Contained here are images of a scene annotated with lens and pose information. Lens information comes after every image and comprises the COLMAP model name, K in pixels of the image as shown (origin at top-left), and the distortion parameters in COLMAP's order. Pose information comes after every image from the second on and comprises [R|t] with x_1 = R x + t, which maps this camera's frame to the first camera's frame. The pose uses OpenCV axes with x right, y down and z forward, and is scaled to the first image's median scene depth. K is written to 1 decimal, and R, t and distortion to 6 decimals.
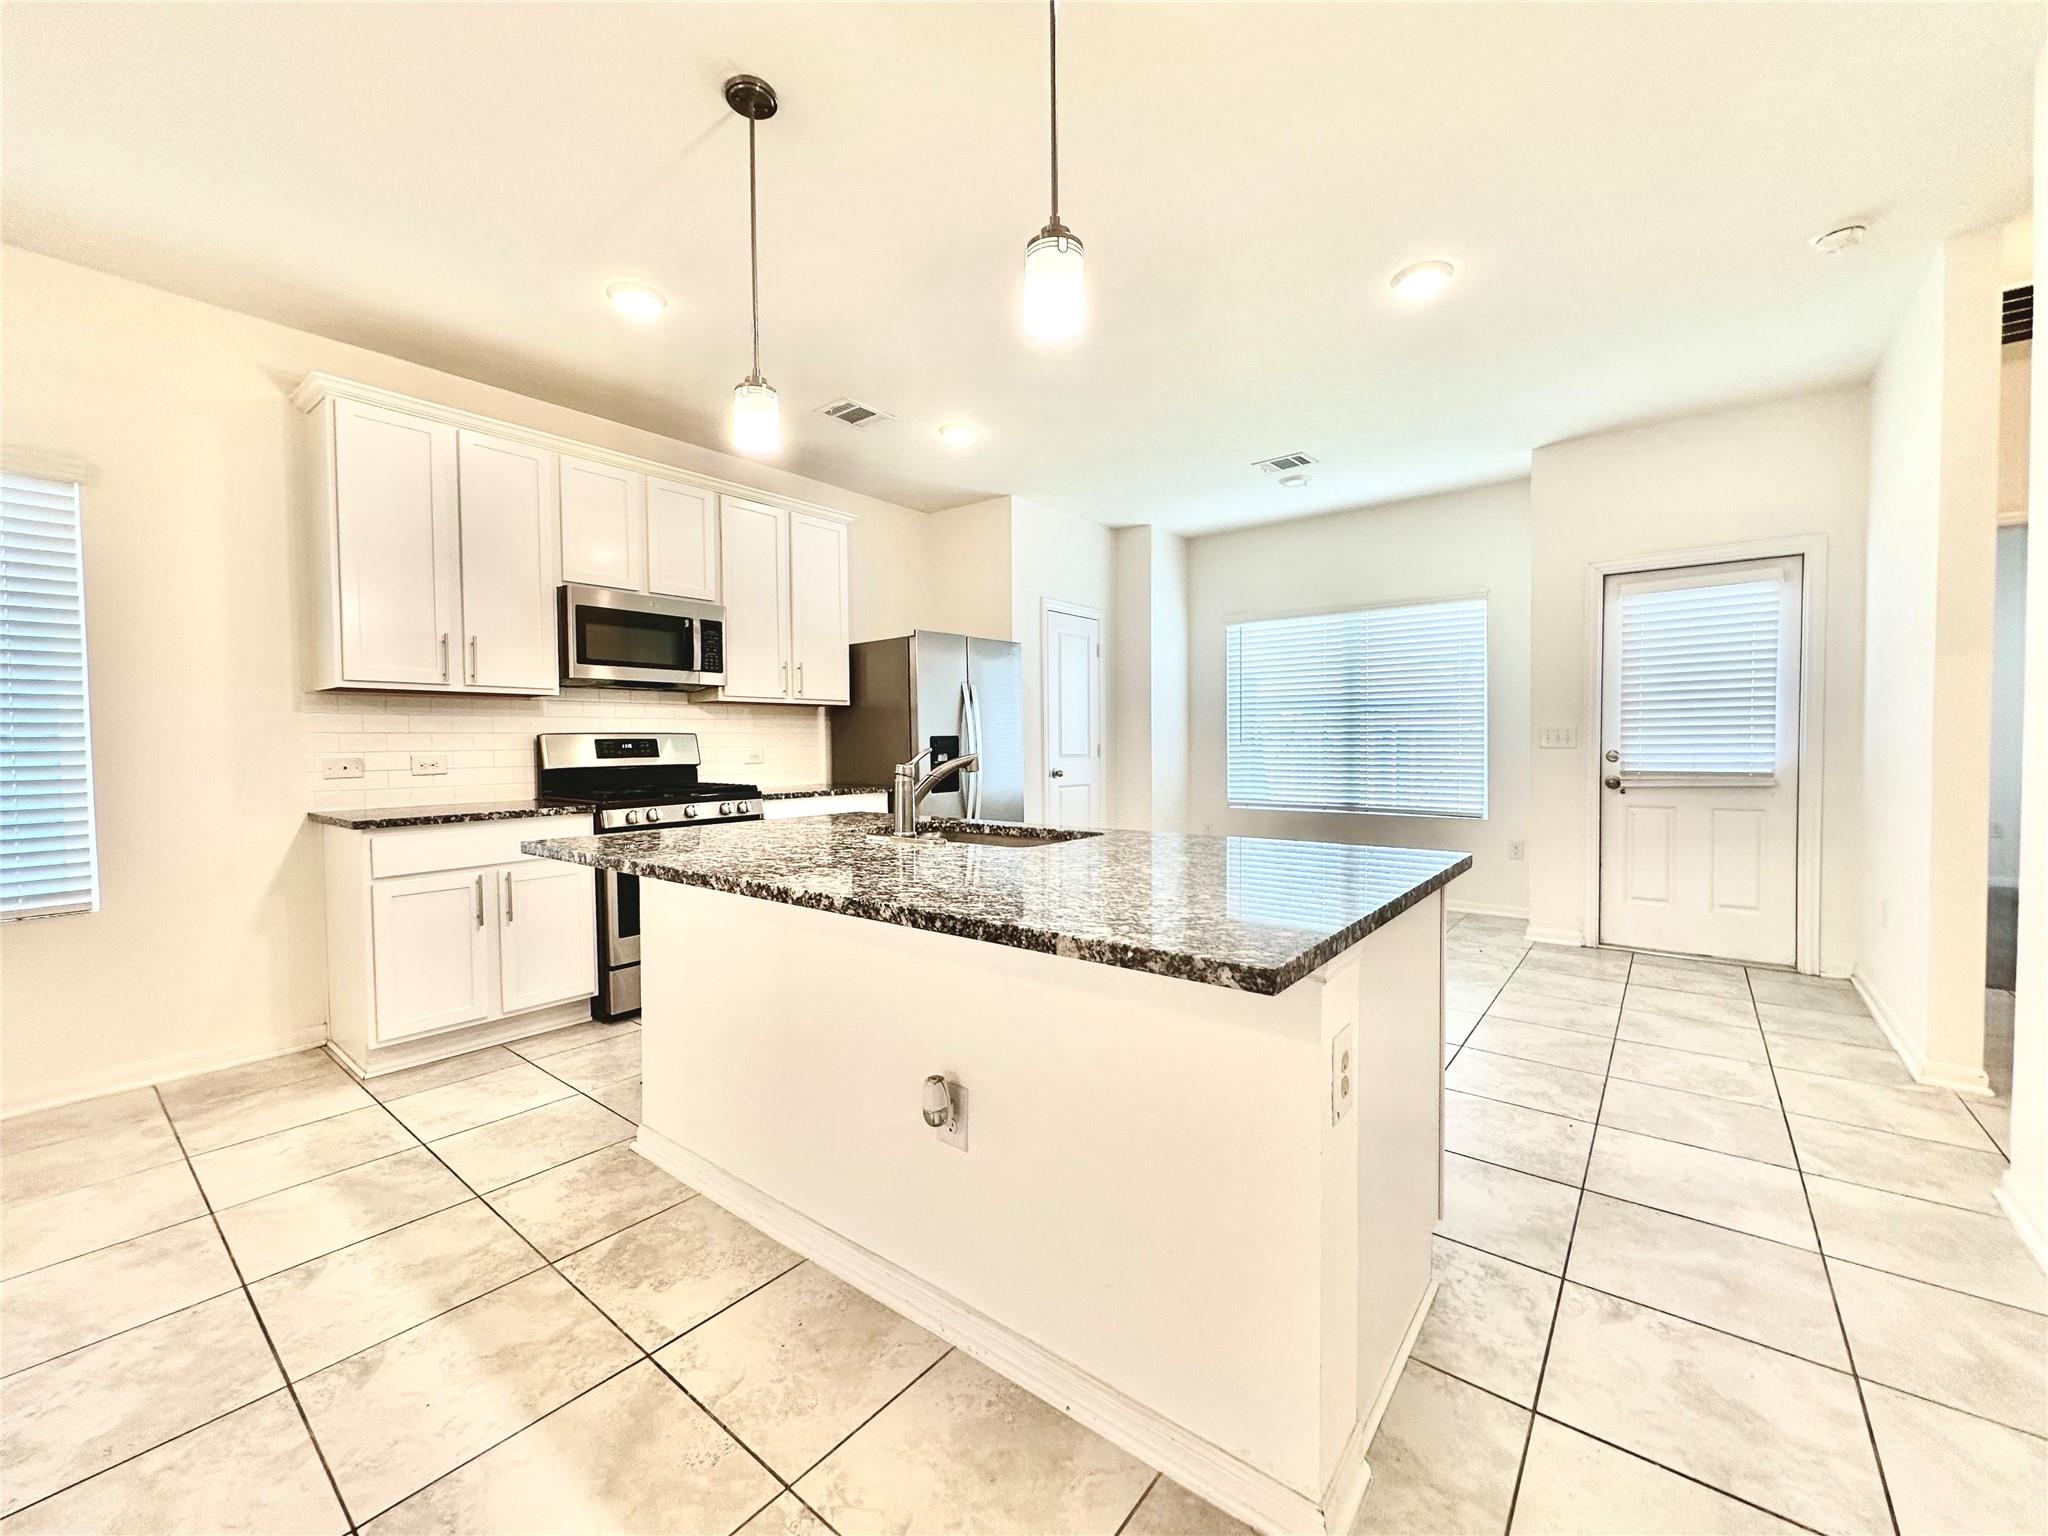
lens RADIAL K [[820.7, 0, 1023.6], [0, 820.7, 764.8], [0, 0, 1]] dist [-0.001667, -0.000122]
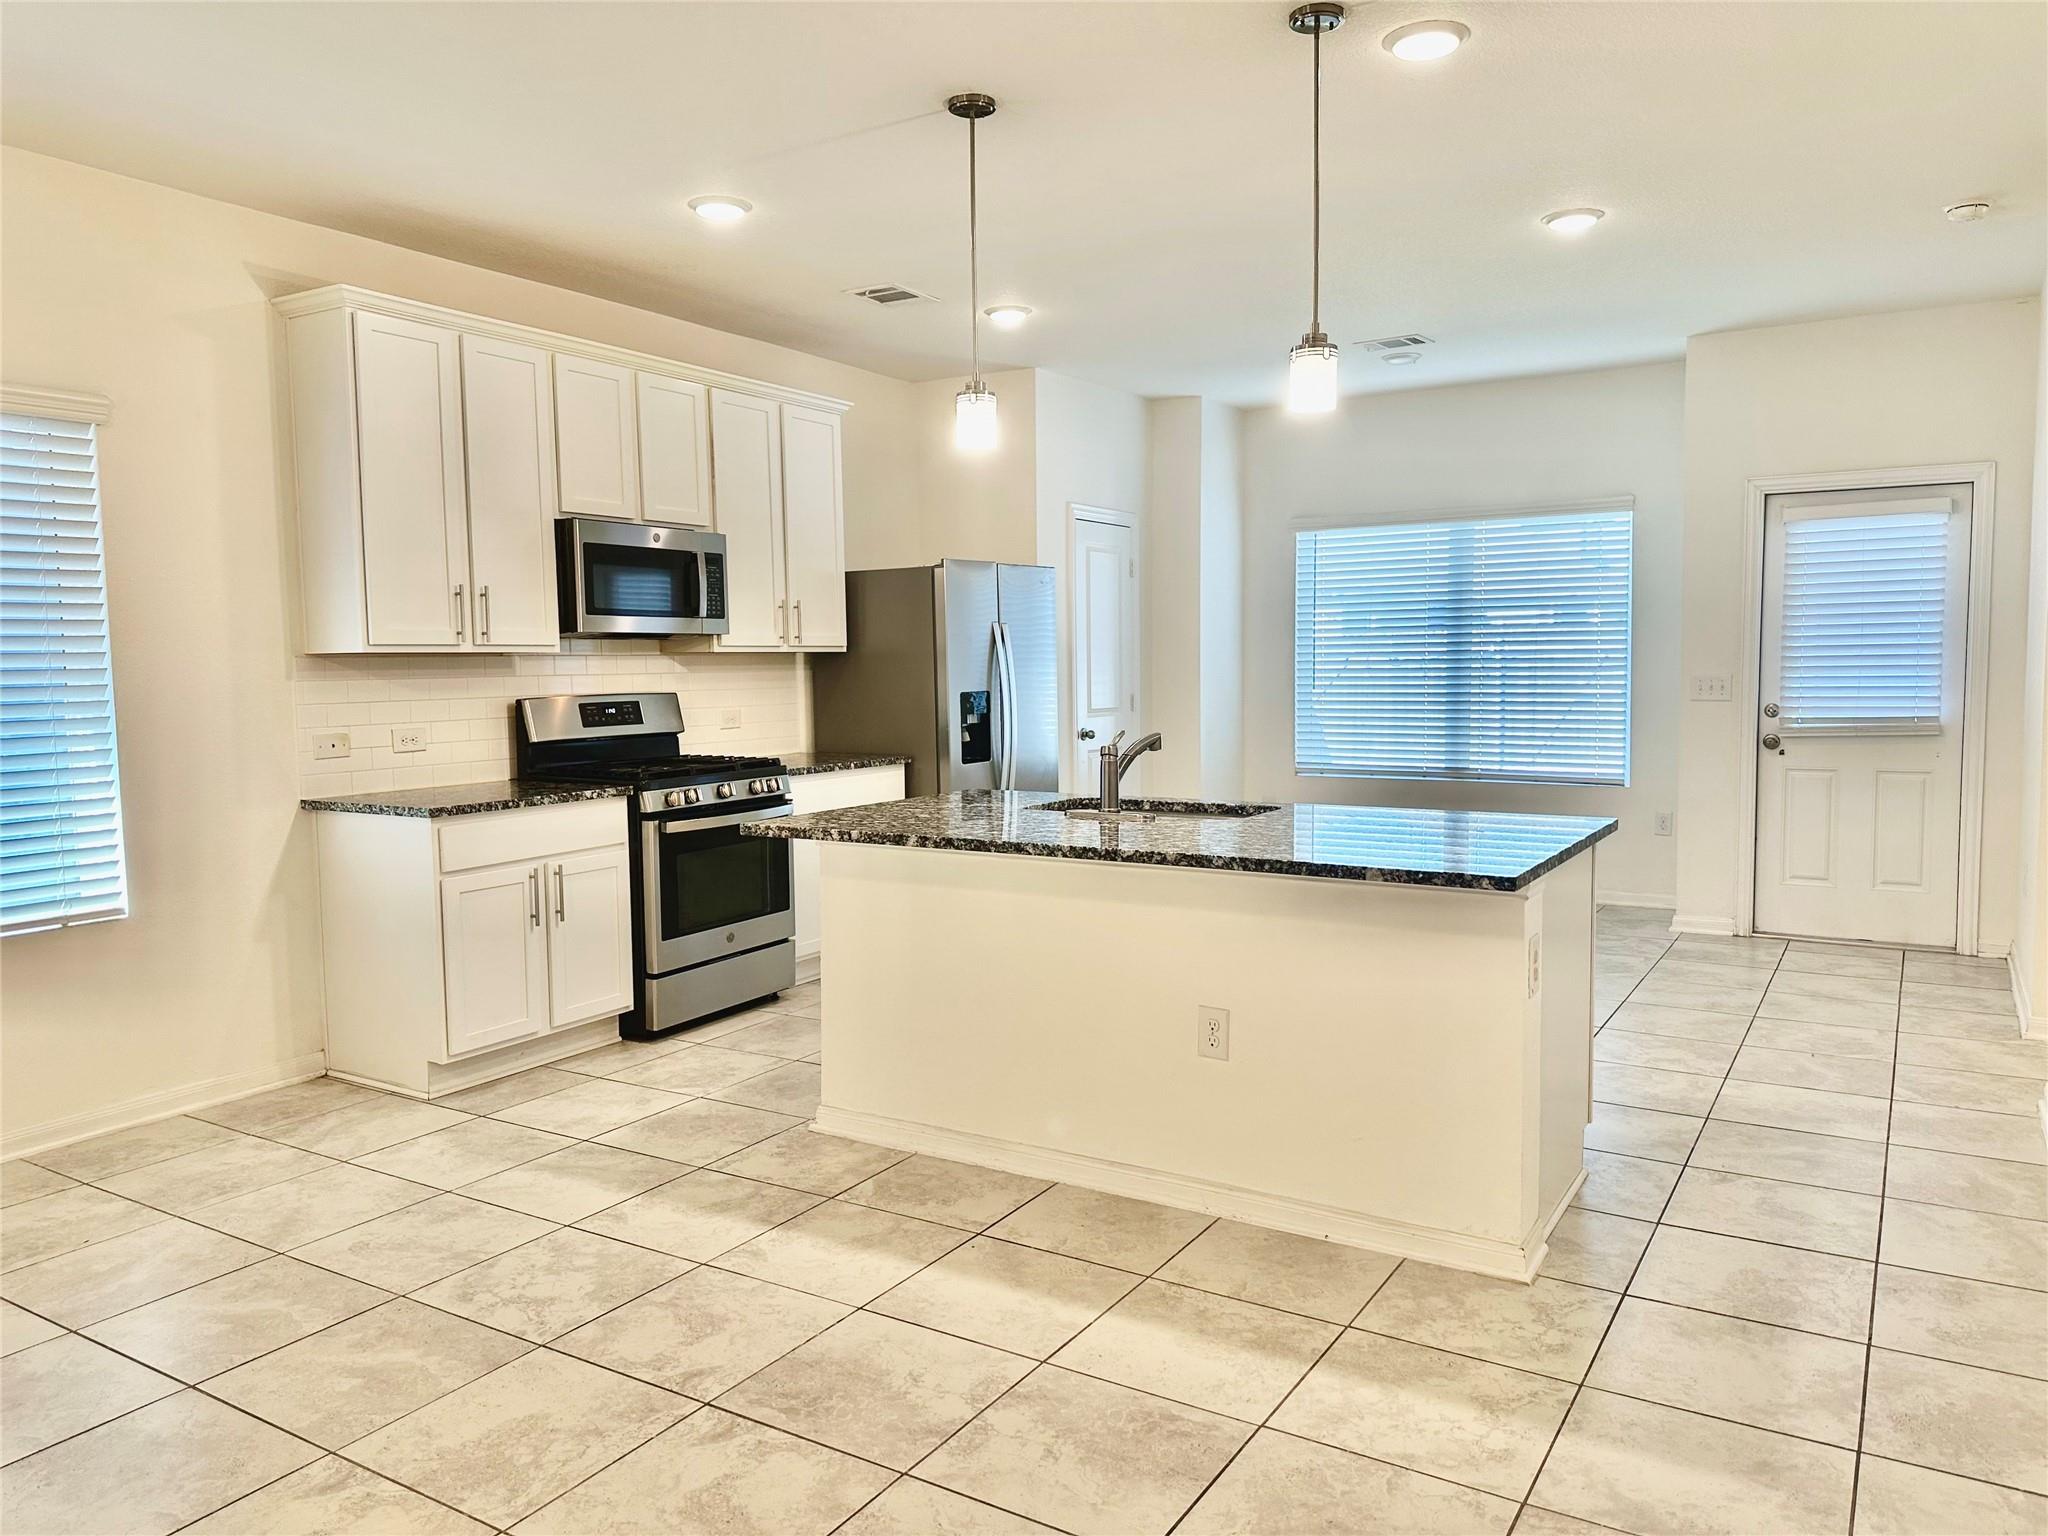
lens RADIAL K [[1430.4, 0, 1024.0], [0, 1430.4, 768.0], [0, 0, 1]] dist [0.064695, -0.092014]
pose [[0.993013, -0.012740, 0.117318, -0.306904], [0.007183, 0.998837, 0.047673, -0.038773], [-0.117789, -0.046497, 0.991949, -0.539933]]
